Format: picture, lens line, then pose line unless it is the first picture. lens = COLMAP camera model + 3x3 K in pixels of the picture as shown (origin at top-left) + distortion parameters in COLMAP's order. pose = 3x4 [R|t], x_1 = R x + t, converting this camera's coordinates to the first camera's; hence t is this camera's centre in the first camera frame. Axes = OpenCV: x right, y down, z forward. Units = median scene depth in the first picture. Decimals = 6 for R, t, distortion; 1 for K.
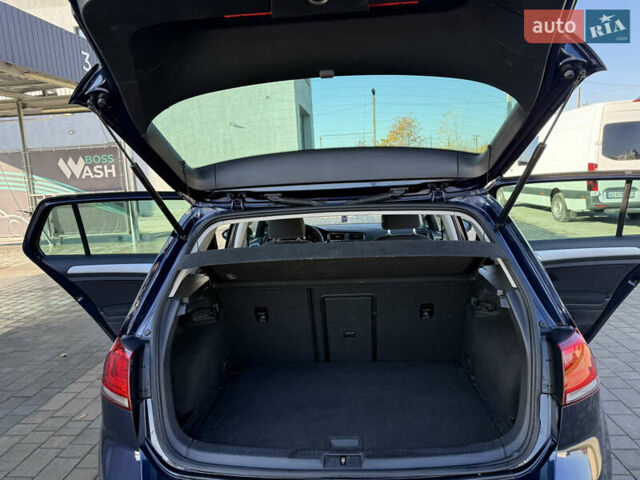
lens RADIAL K [[443.0, 0, 319.6], [0, 443.0, 238.1], [0, 0, 1]] dist [0.030059, -0.006846]
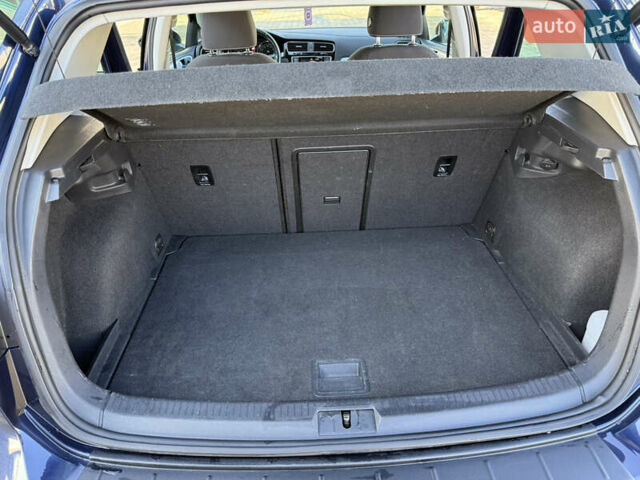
lens RADIAL K [[443.0, 0, 321.0], [0, 443.0, 238.2], [0, 0, 1]] dist [0.030059, -0.006846]
pose [[0.993253, -0.042459, 0.107918, -0.031847], [-0.003590, 0.918866, 0.394554, -0.006092], [-0.115915, -0.392279, 0.912514, 0.360323]]
